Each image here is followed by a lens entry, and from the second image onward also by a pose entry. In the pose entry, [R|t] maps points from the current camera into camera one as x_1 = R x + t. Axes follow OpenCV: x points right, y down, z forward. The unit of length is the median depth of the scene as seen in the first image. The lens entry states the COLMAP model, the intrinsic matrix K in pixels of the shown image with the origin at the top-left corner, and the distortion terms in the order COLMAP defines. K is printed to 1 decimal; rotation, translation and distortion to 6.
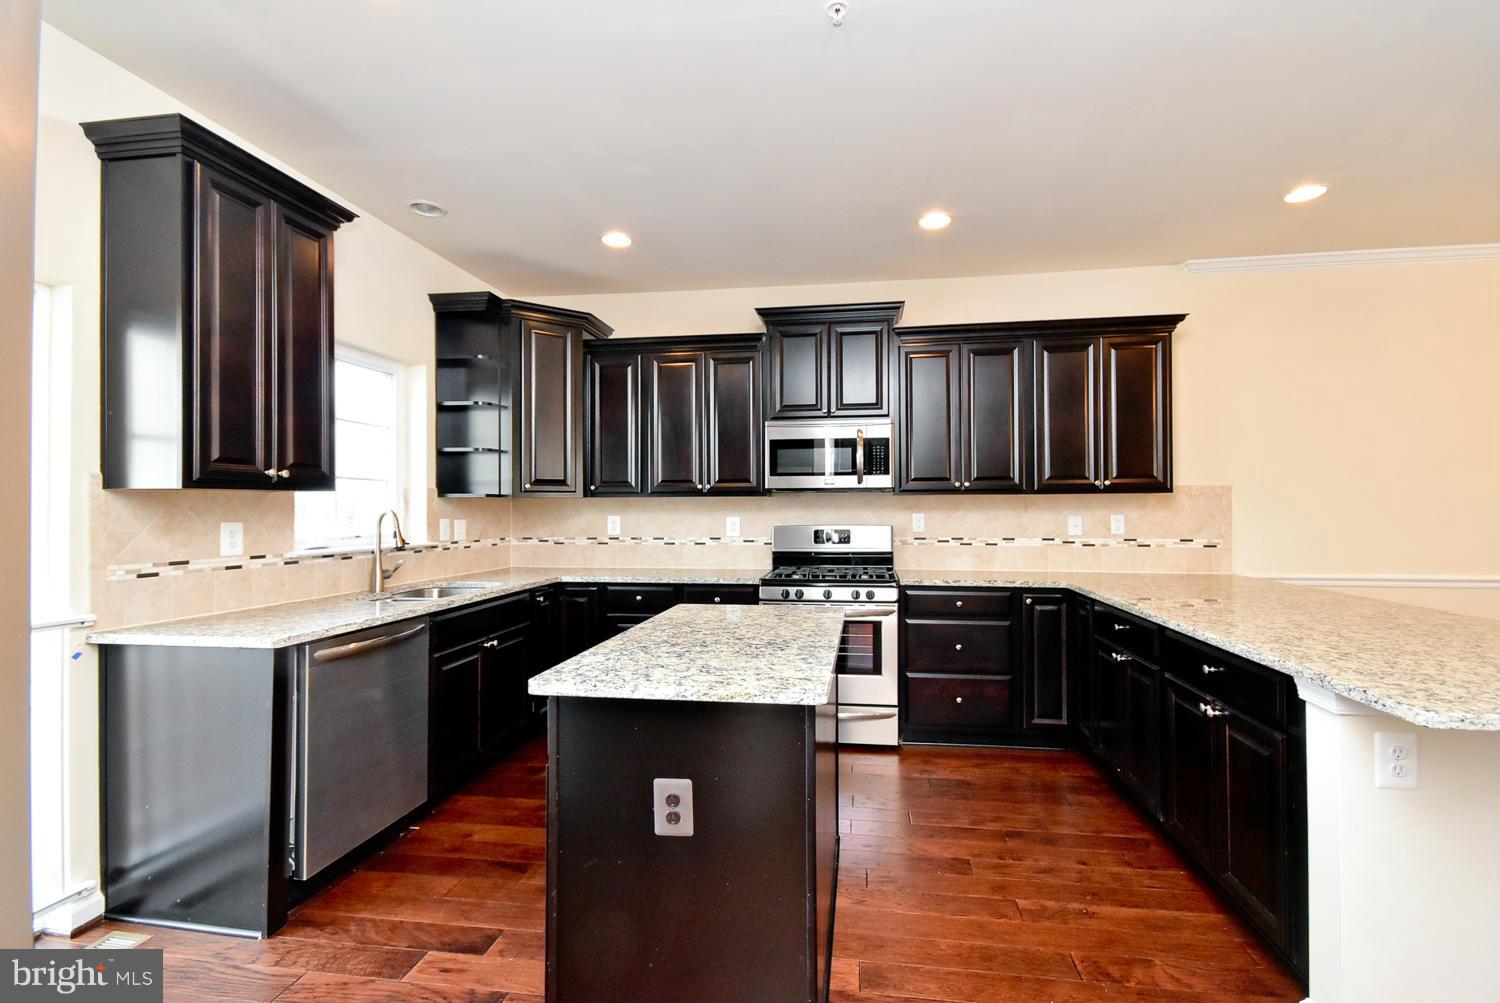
lens RADIAL K [[669.2, 0, 750.0], [0, 669.2, 501.5], [0, 0, 1]] dist [-0.009036, 0.000094]
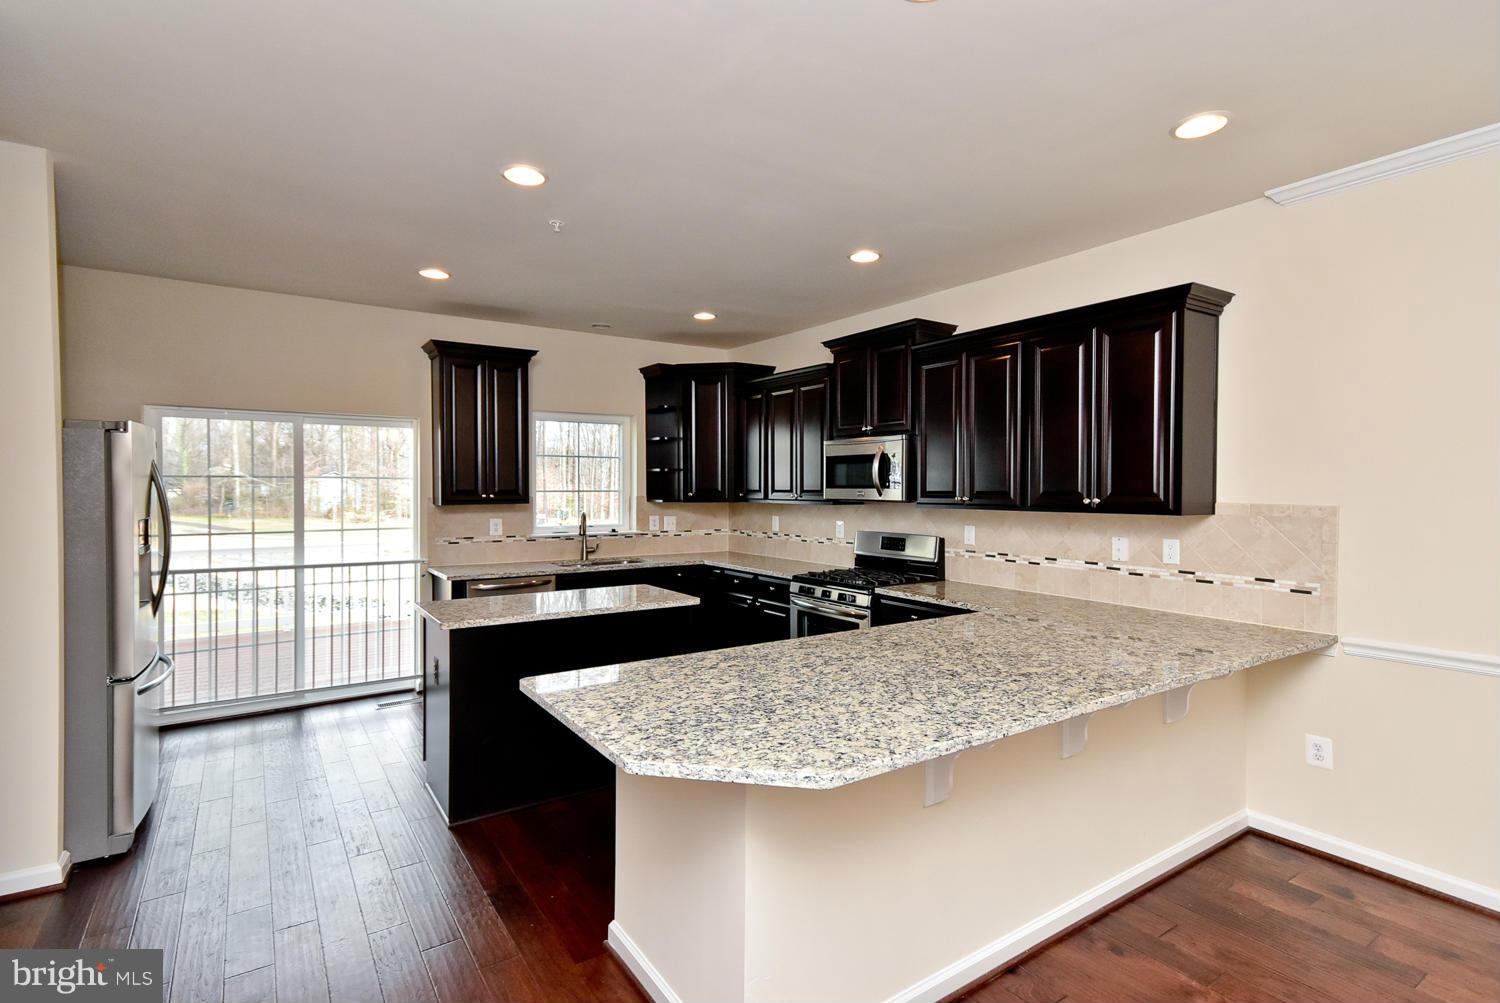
lens RADIAL K [[714.5, 0, 781.9], [0, 714.5, 494.3], [0, 0, 1]] dist [-0.001407, -0.000031]
pose [[0.699493, 0.013808, -0.714506, 0.858421], [0.002697, 0.999755, 0.021961, -0.054797], [0.714634, -0.017289, 0.699285, 0.081518]]
